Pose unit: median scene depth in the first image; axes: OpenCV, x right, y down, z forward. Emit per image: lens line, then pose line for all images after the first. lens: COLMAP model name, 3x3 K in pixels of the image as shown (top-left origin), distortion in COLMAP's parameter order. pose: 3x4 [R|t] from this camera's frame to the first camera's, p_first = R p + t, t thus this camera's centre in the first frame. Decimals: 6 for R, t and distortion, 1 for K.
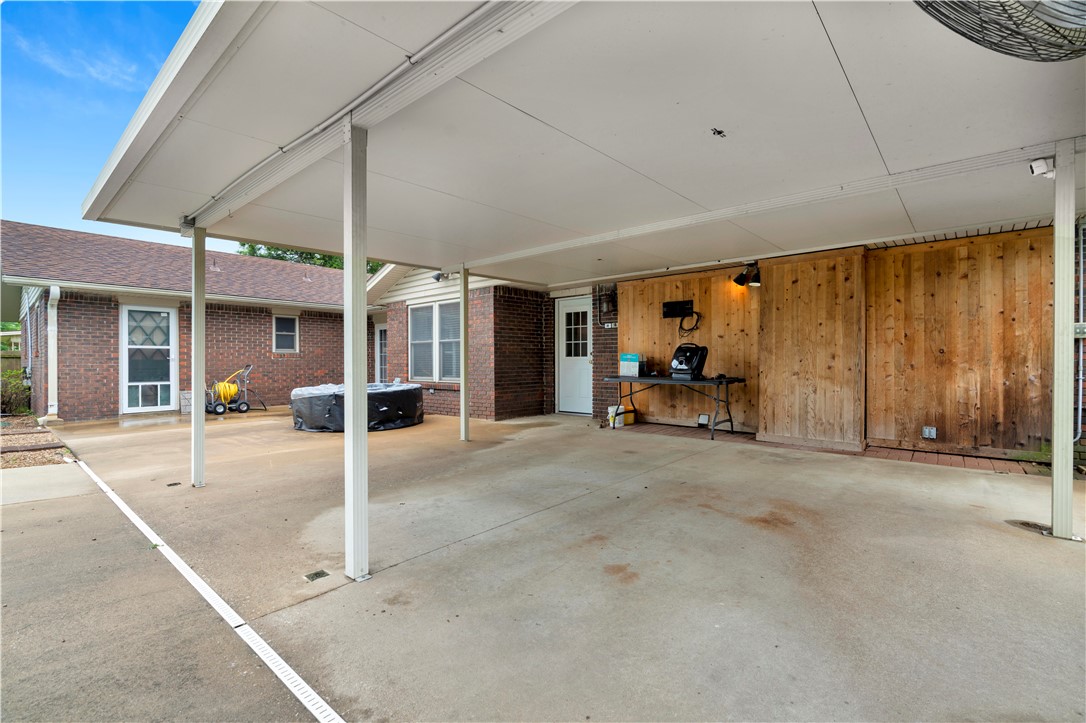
lens RADIAL K [[485.4, 0, 544.7], [0, 485.4, 364.8], [0, 0, 1]] dist [-0.006540, 0.000052]
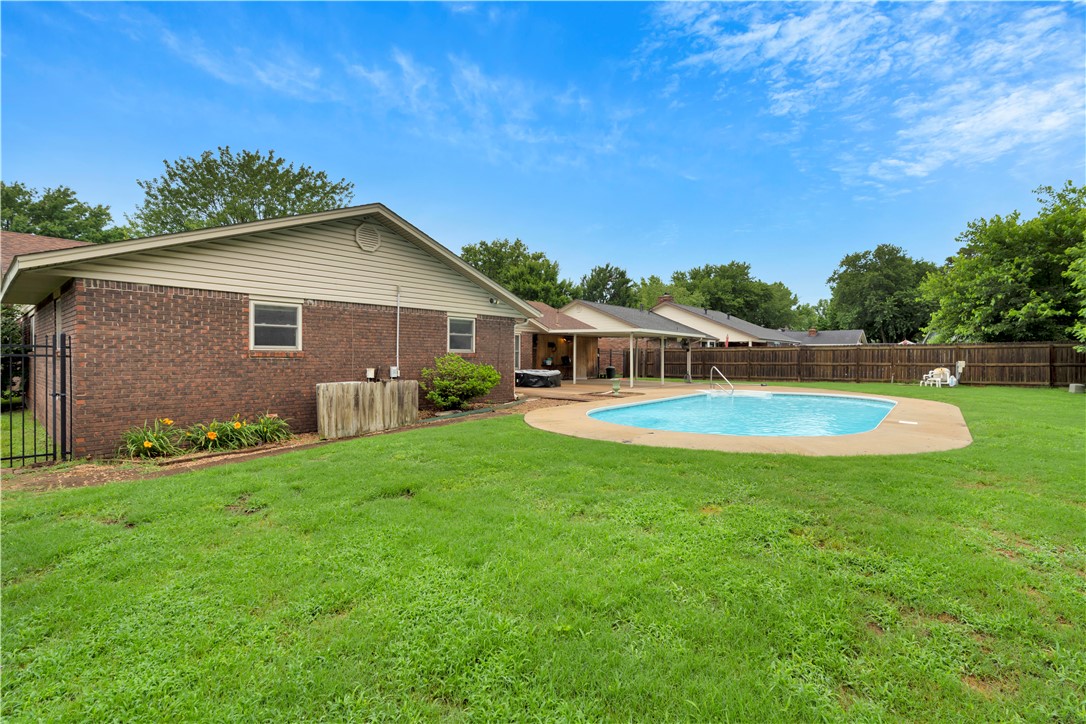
lens RADIAL K [[499.4, 0, 543.0], [0, 499.4, 362.0], [0, 0, 1]] dist [-0.004158, 0.000220]
pose [[-0.014371, -0.004911, 0.999885, -2.591785], [-0.000103, 0.999988, 0.004910, -0.012264], [-0.999897, -0.000033, -0.014371, 0.891740]]
